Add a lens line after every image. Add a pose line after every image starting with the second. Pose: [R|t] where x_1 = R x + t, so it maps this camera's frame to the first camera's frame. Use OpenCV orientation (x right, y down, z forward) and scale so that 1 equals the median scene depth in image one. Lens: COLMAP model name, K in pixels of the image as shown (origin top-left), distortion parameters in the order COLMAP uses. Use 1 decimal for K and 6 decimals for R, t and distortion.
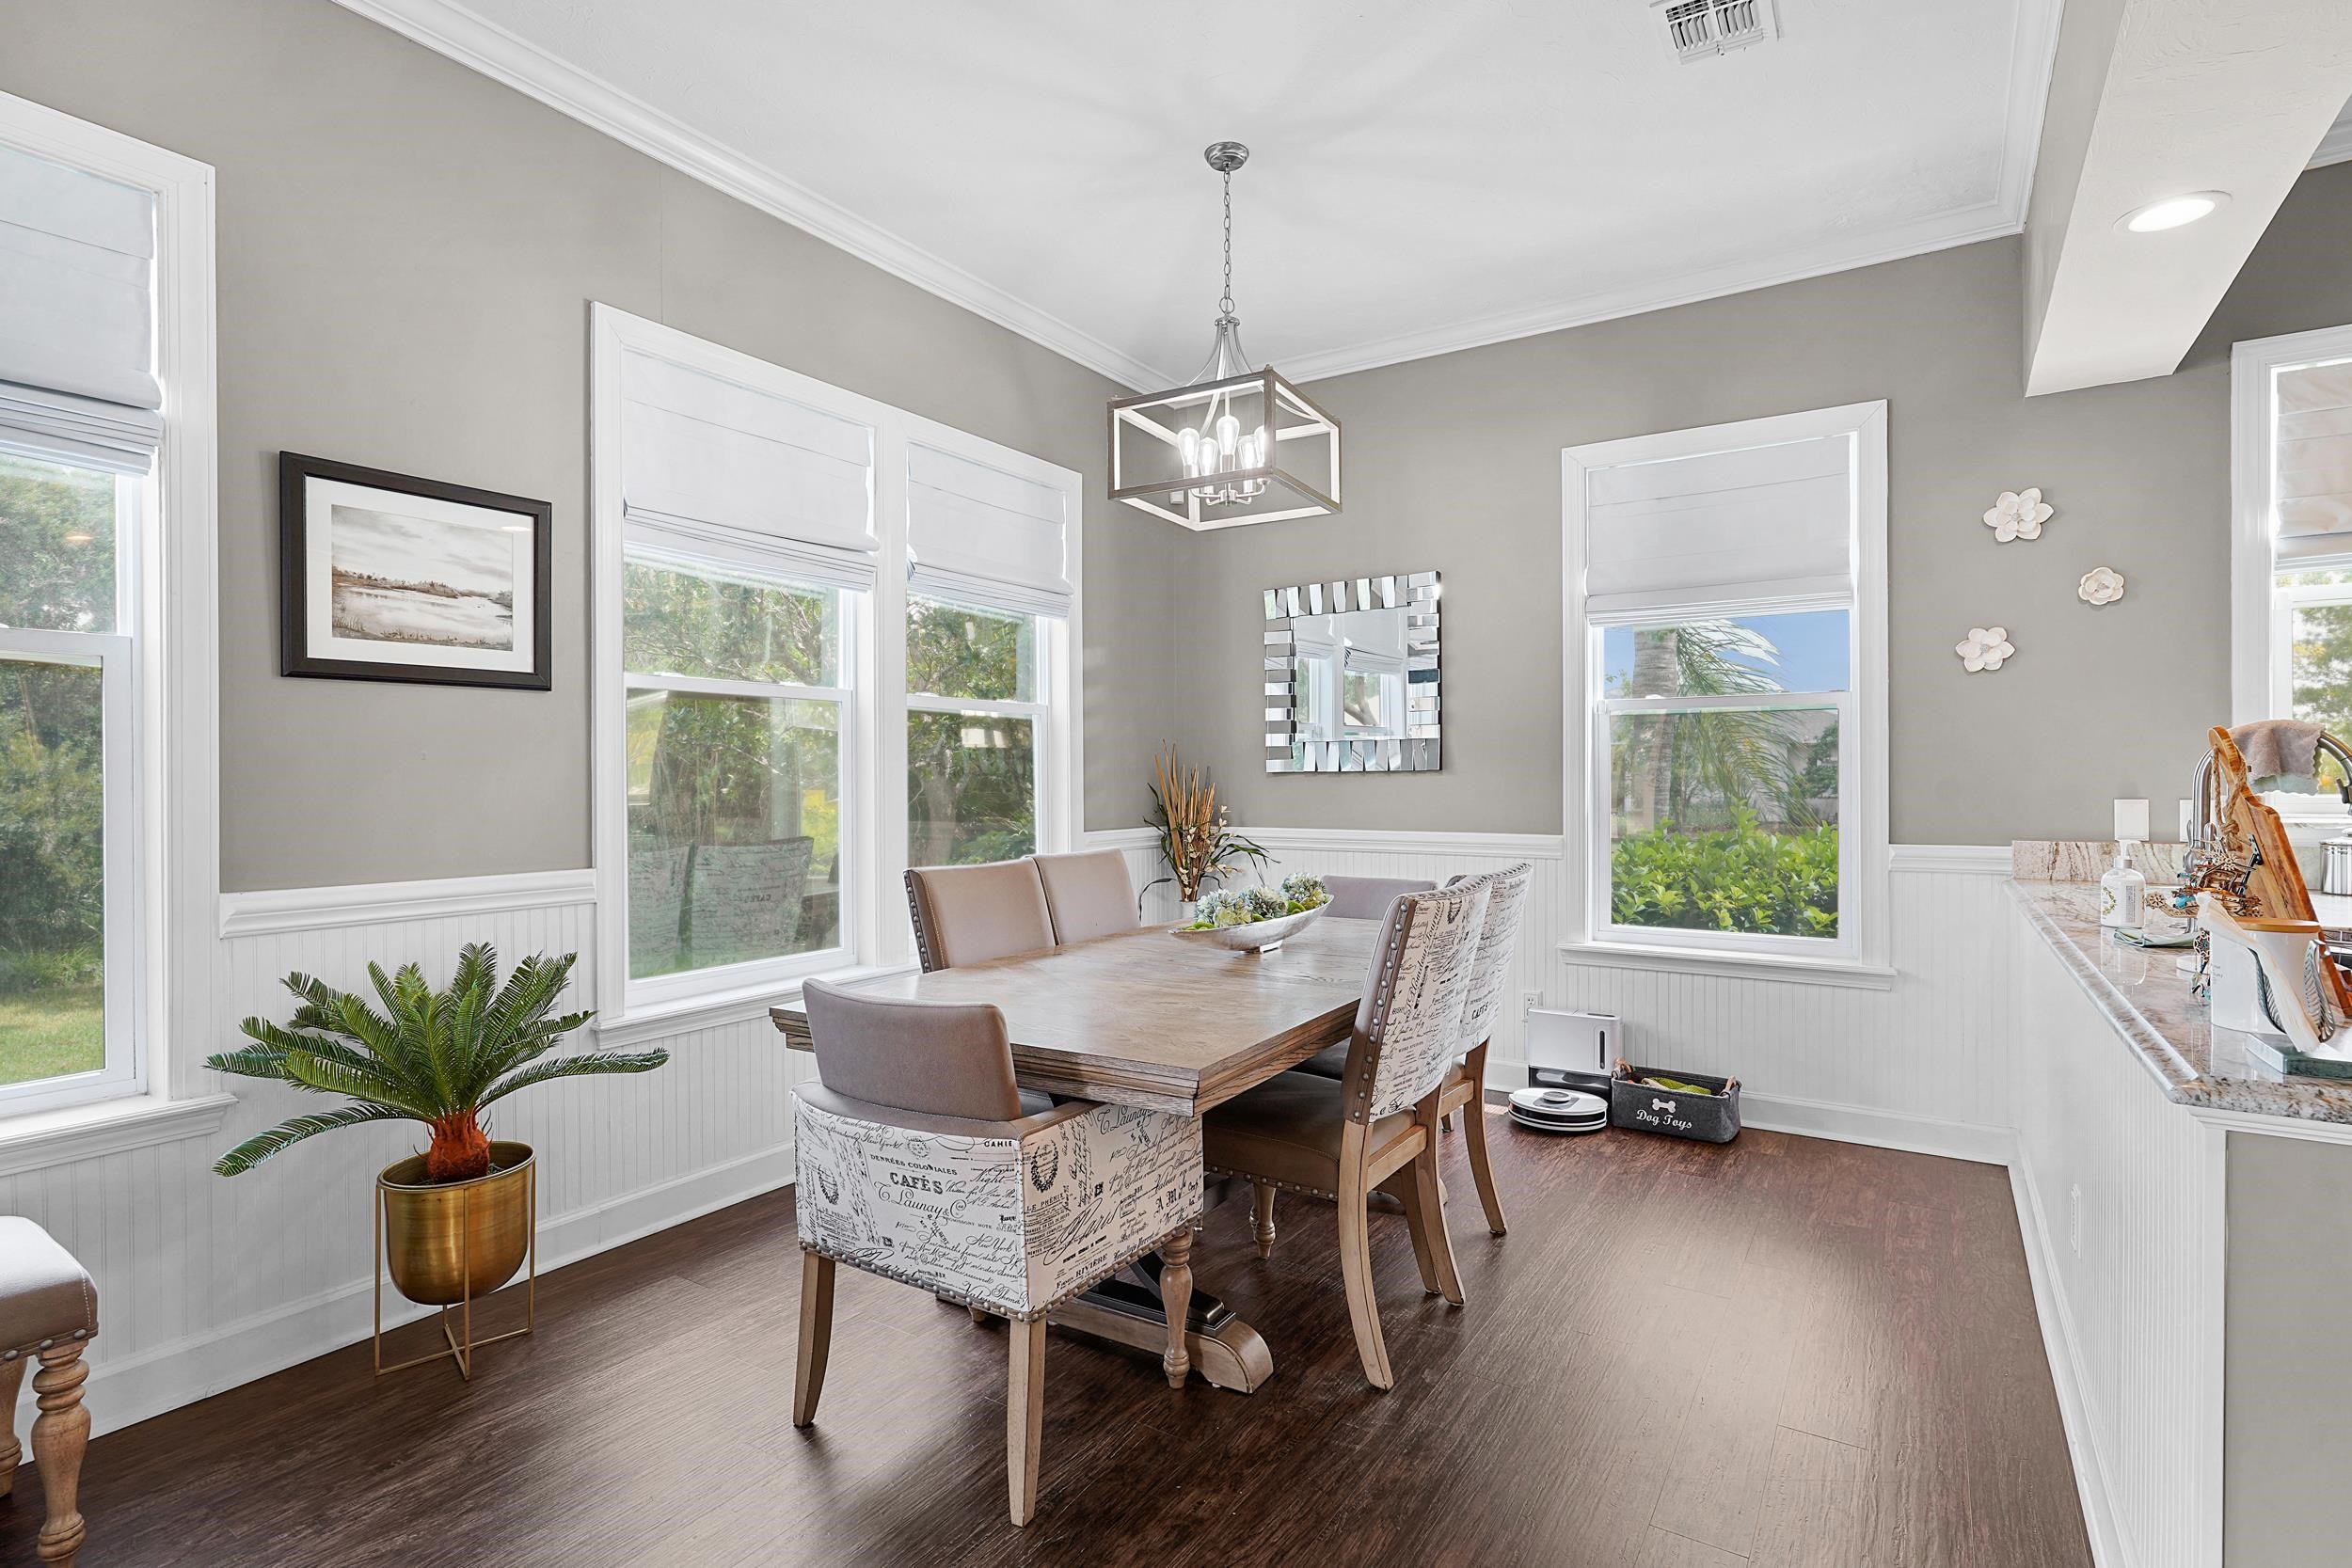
lens RADIAL K [[1152.2, 0, 1170.1], [0, 1152.2, 780.9], [0, 0, 1]] dist [-0.001410, 0.000606]
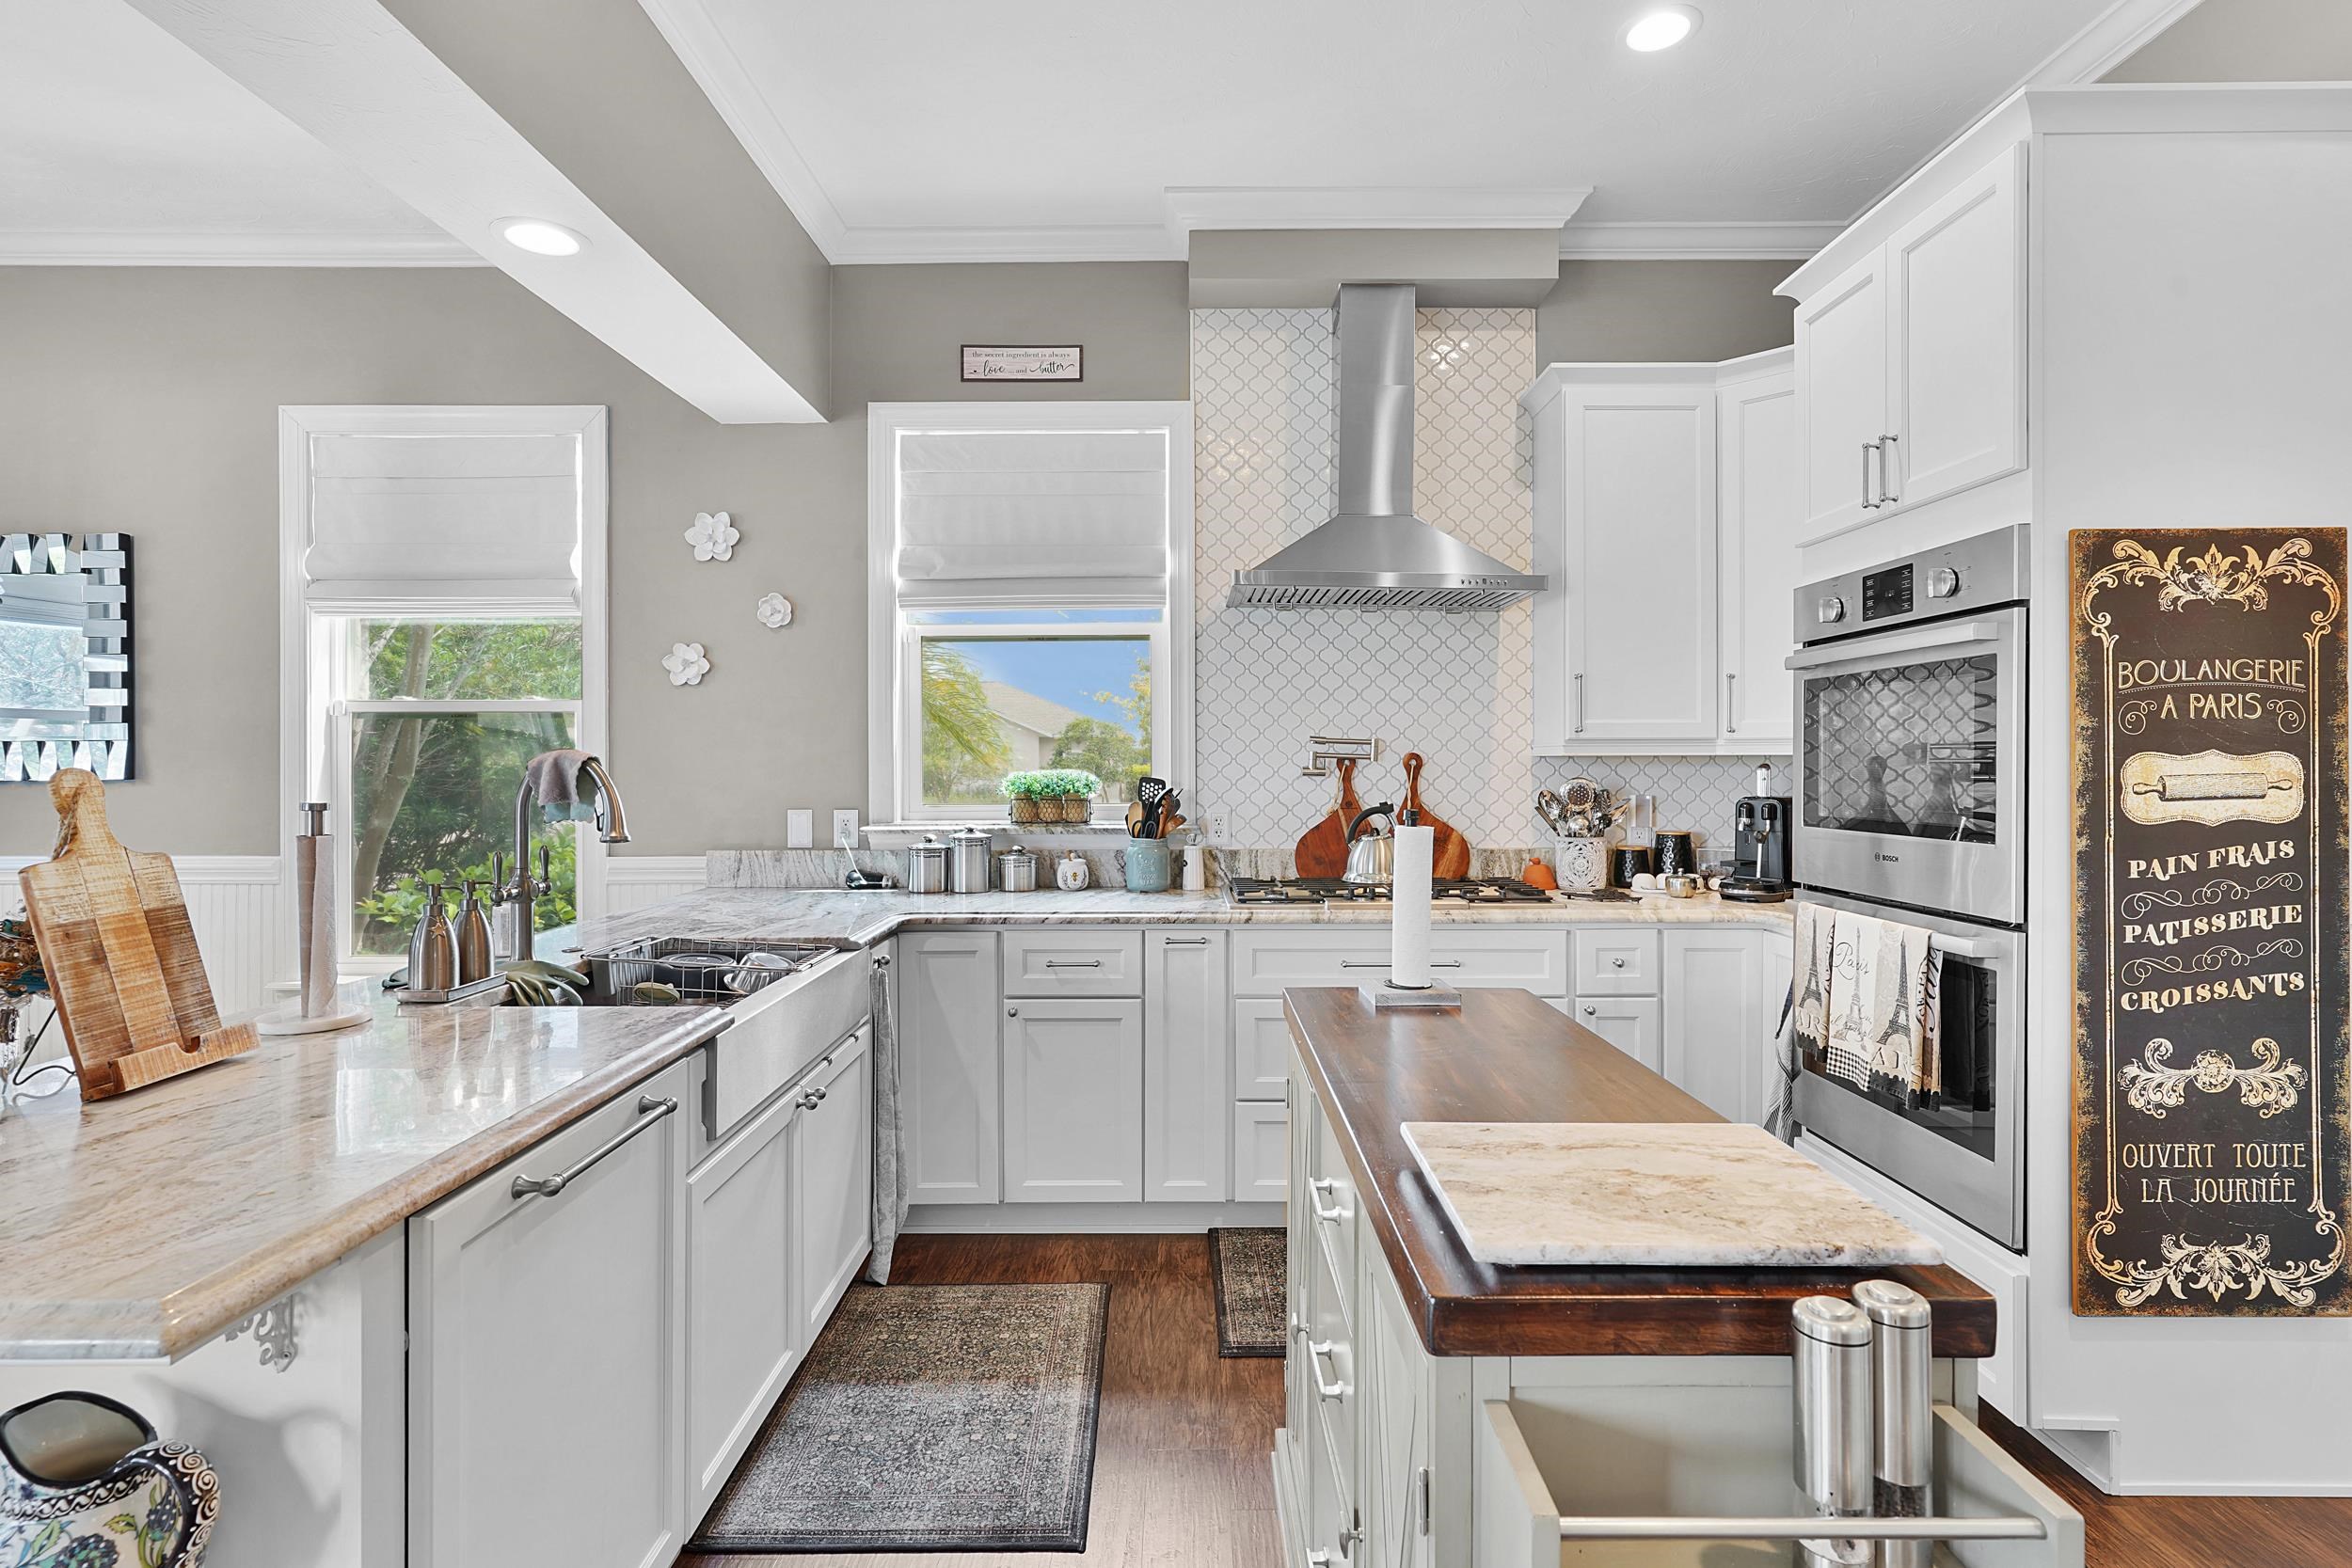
lens RADIAL K [[1144.8, 0, 1151.4], [0, 1144.8, 764.6], [0, 0, 1]] dist [-0.014905, 0.009930]
pose [[0.839375, 0.002205, 0.543549, 0.554278], [0.000248, 0.999990, -0.004440, -0.022619], [-0.543553, 0.003862, 0.839366, -0.083775]]
